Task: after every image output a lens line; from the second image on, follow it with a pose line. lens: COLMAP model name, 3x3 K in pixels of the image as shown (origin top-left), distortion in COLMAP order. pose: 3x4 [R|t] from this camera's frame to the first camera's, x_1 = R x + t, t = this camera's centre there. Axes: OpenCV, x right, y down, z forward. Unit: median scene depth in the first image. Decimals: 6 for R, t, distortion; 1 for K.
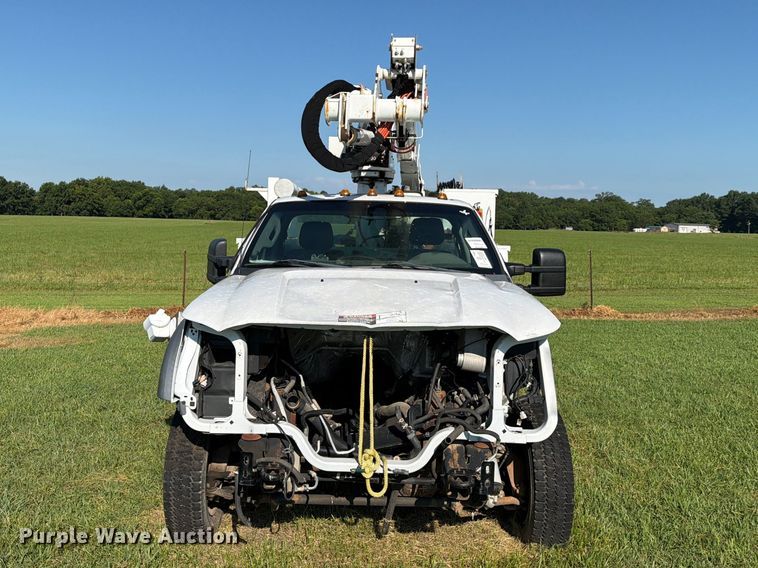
lens RADIAL K [[660.7, 0, 348.7], [0, 660.7, 268.3], [0, 0, 1]] dist [0.178629, -0.229310]
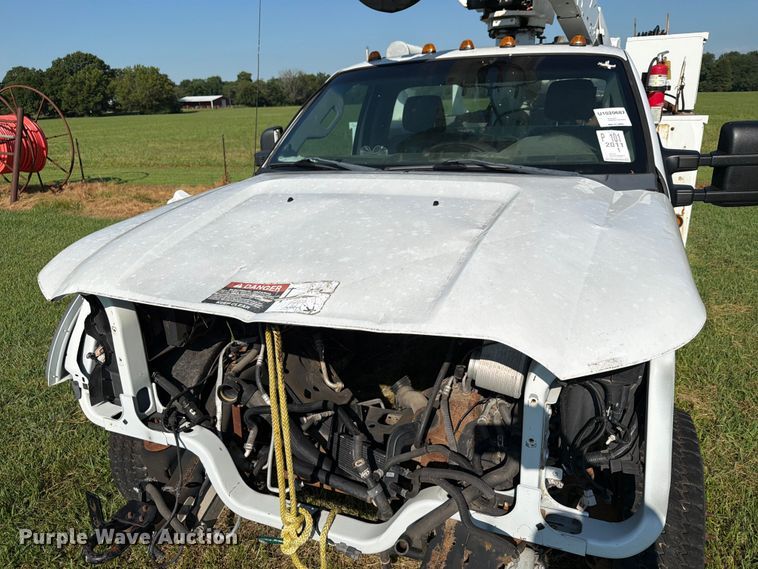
lens RADIAL K [[526.6, 0, 387.9], [0, 526.6, 283.9], [0, 0, 1]] dist [0.079173, -0.127916]
pose [[0.934805, 0.059712, -0.350106, 0.177482], [0.033810, 0.966328, 0.255084, -0.022225], [0.353549, -0.250291, 0.901309, 0.456894]]
